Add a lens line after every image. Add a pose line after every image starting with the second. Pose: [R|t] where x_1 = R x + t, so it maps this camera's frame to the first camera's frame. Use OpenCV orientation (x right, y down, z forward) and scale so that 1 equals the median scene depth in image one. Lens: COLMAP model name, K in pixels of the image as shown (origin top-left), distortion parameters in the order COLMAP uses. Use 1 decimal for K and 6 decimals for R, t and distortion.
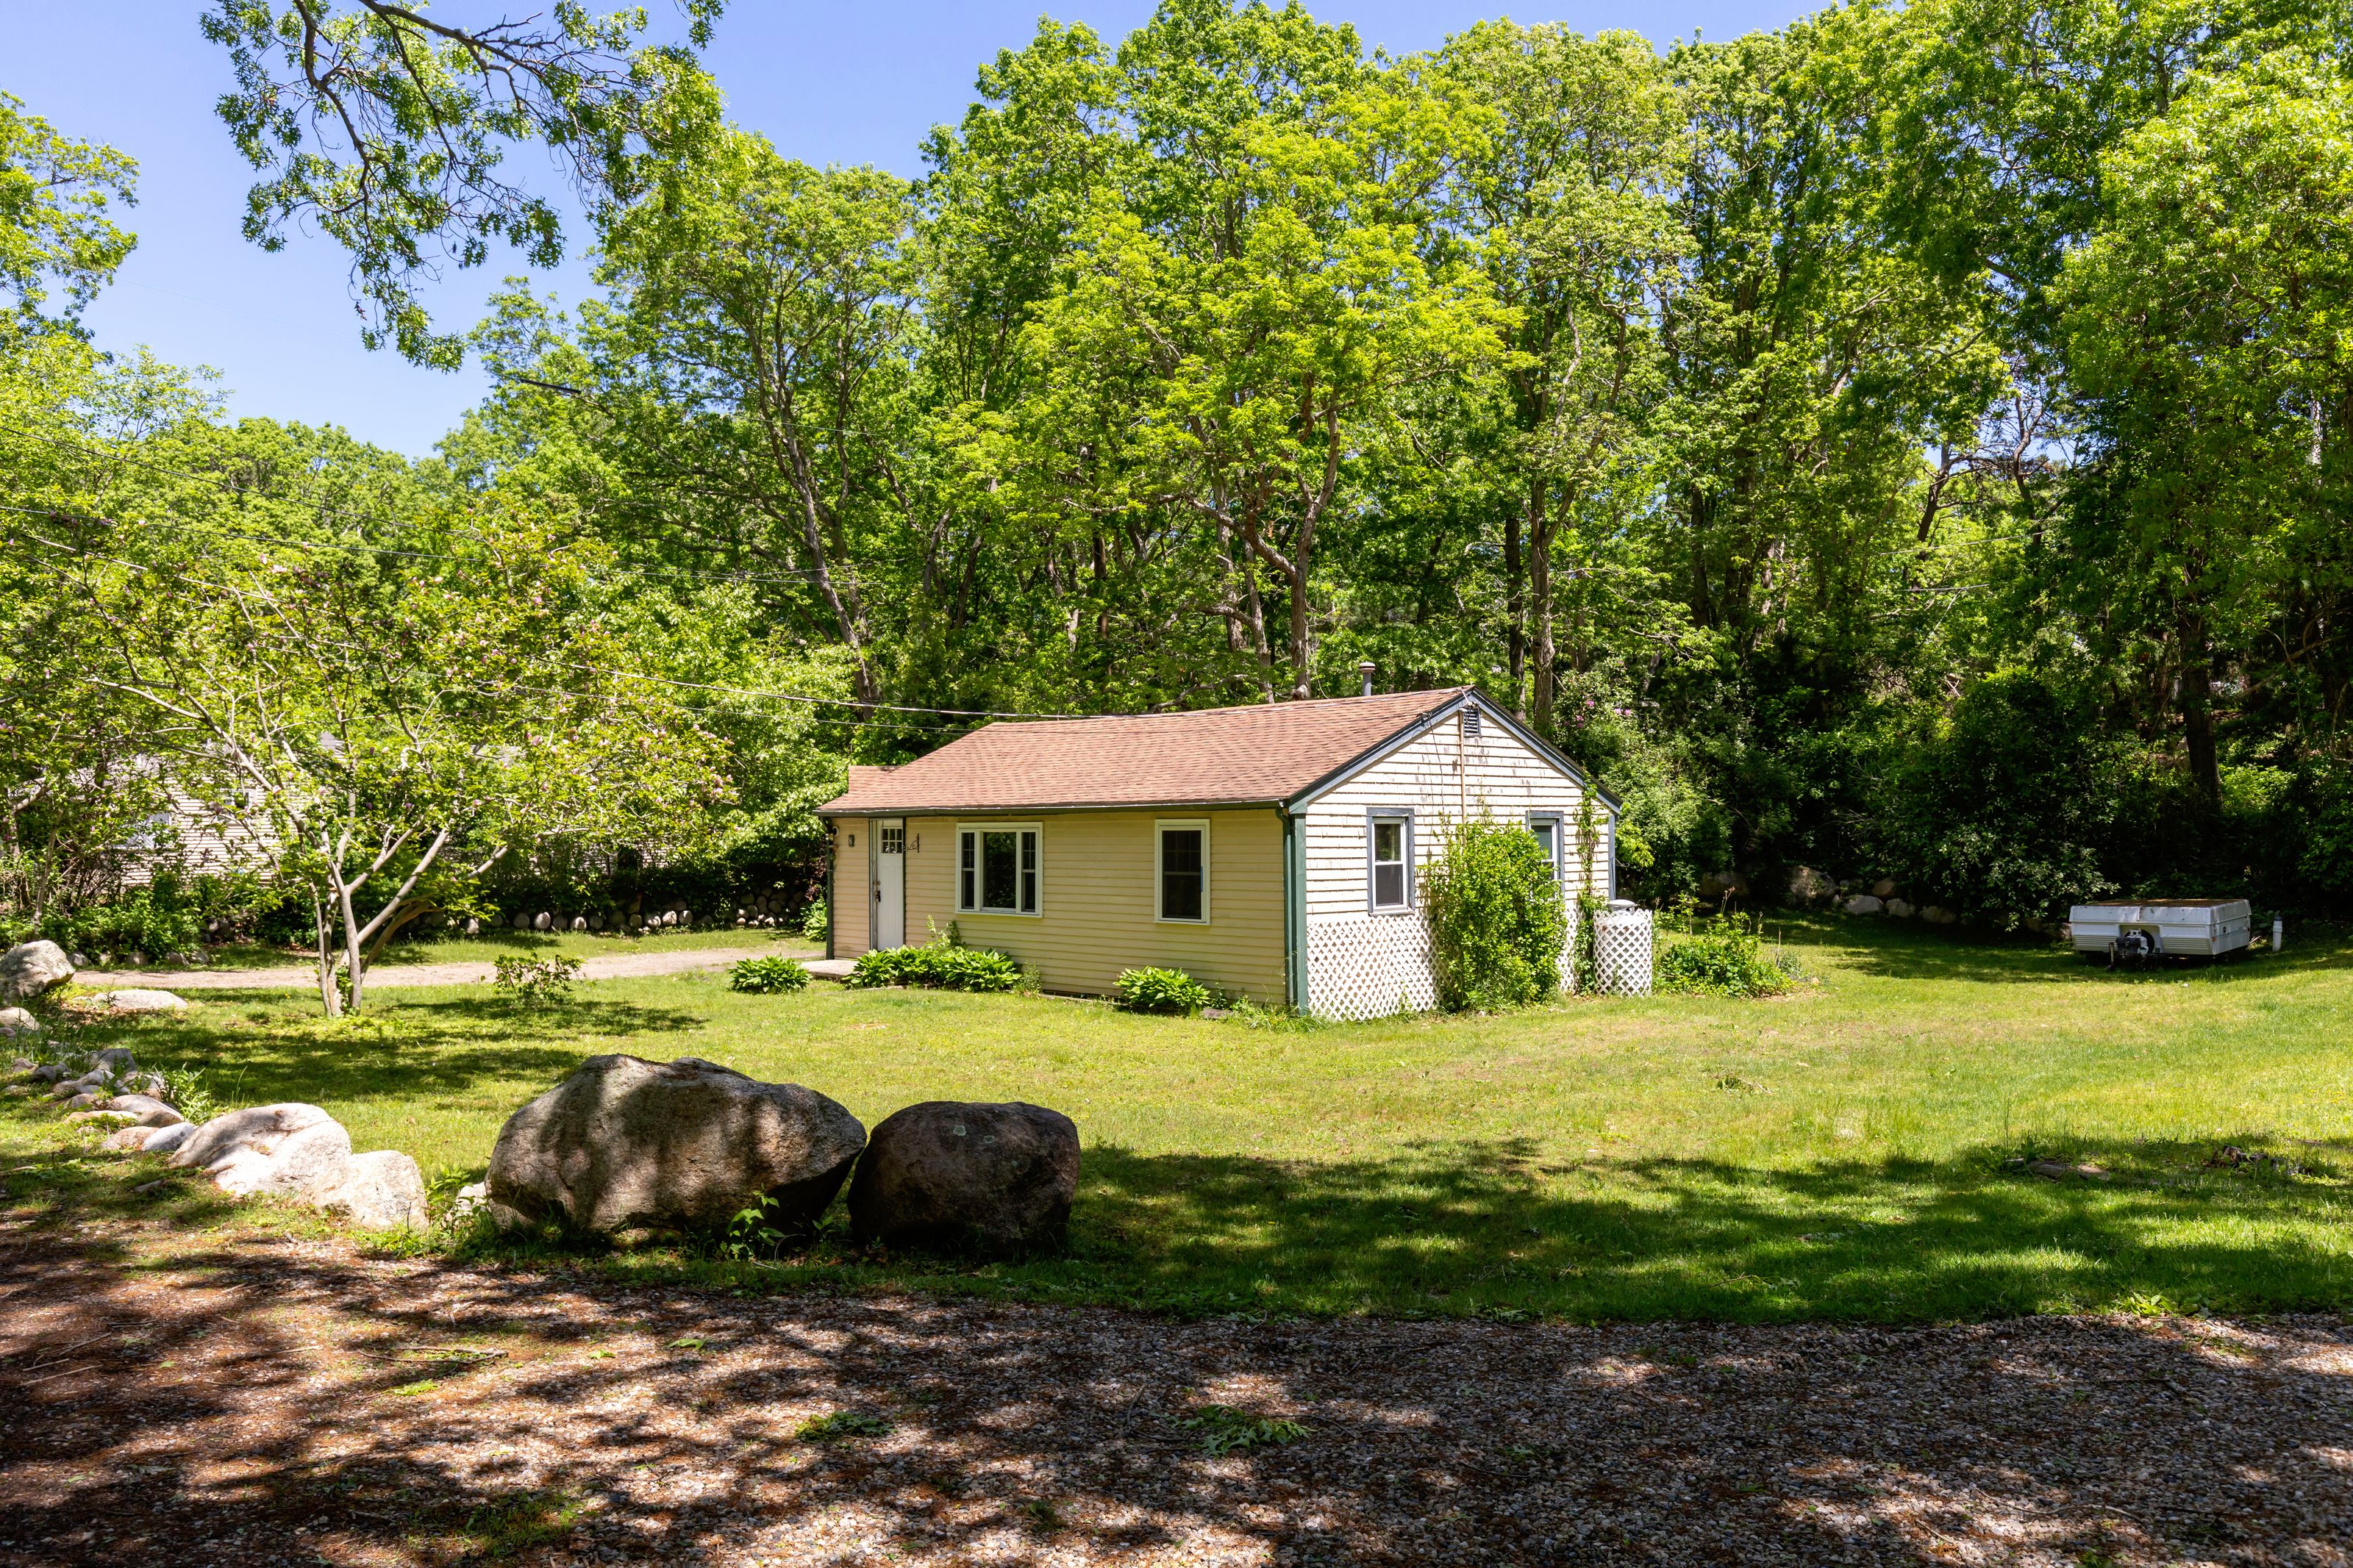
lens RADIAL K [[1678.3, 0, 1178.1], [0, 1678.3, 784.6], [0, 0, 1]] dist [0.006286, 0.000299]
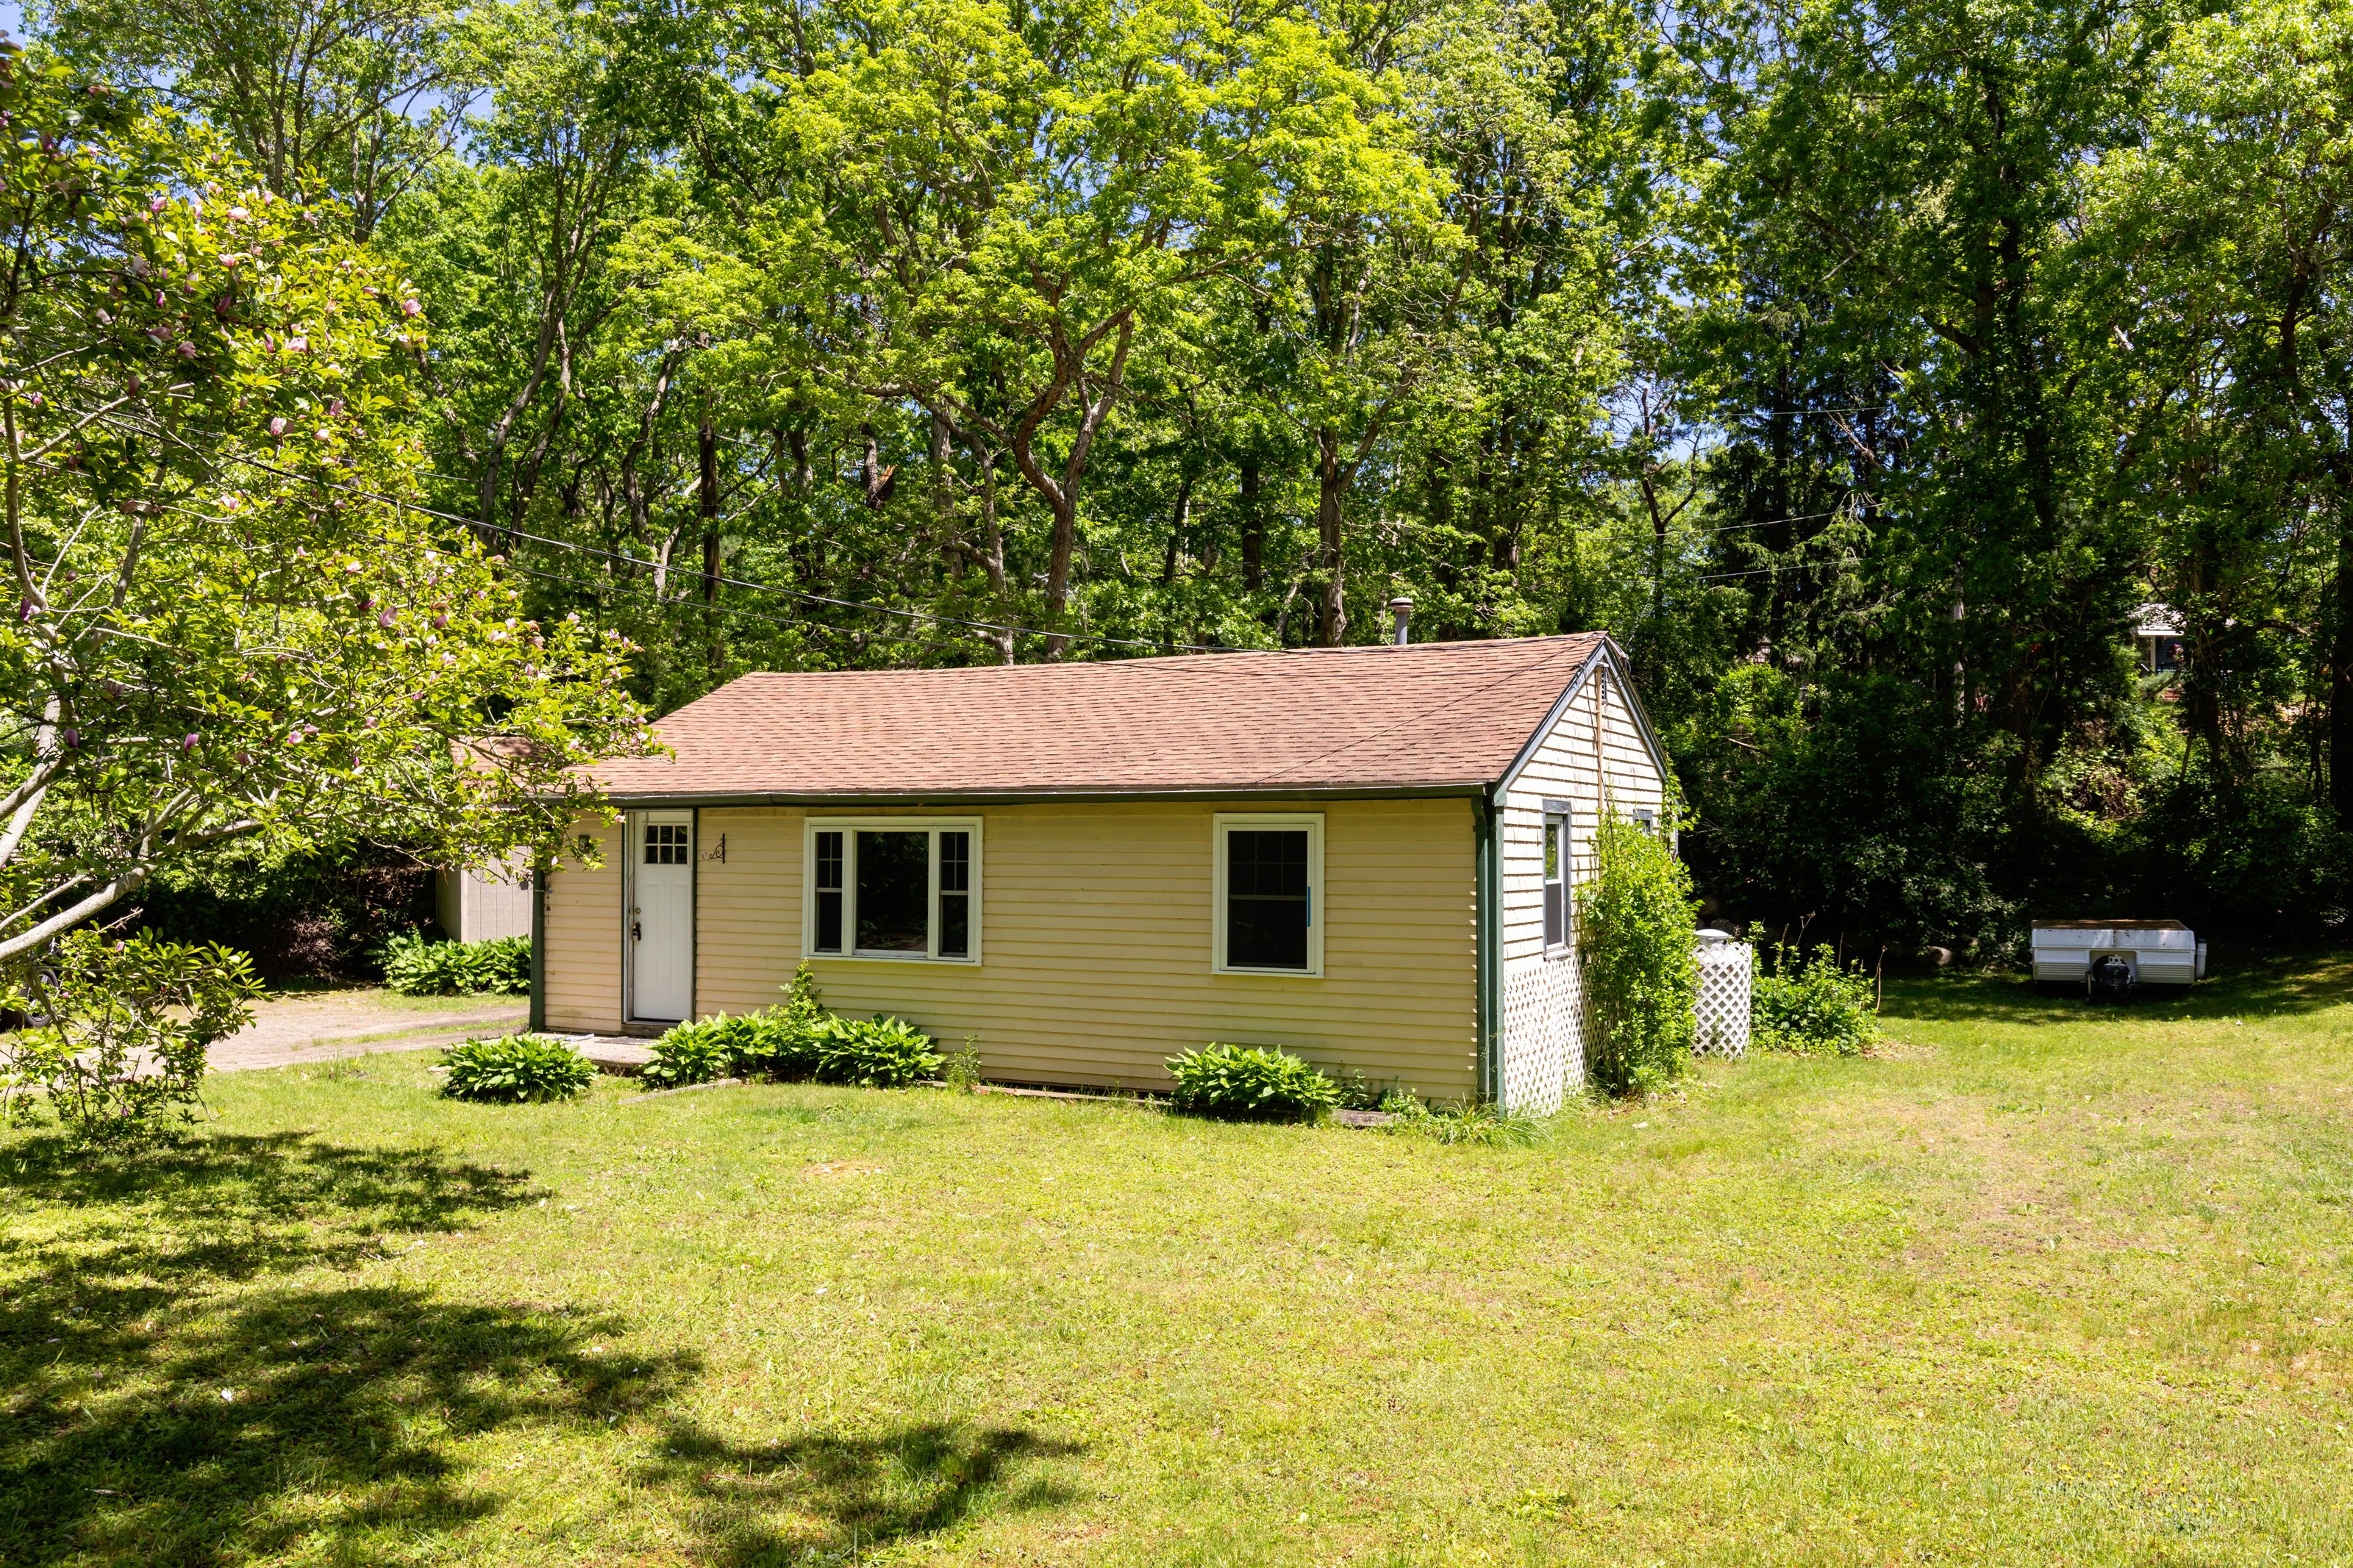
lens RADIAL K [[1798.3, 0, 1175.2], [0, 1798.3, 793.7], [0, 0, 1]] dist [-0.002412, -0.002590]
pose [[0.946275, 0.016189, 0.322958, -0.231802], [-0.016720, 0.999860, -0.001129, 0.013253], [-0.322931, -0.004332, 0.946413, 0.326768]]
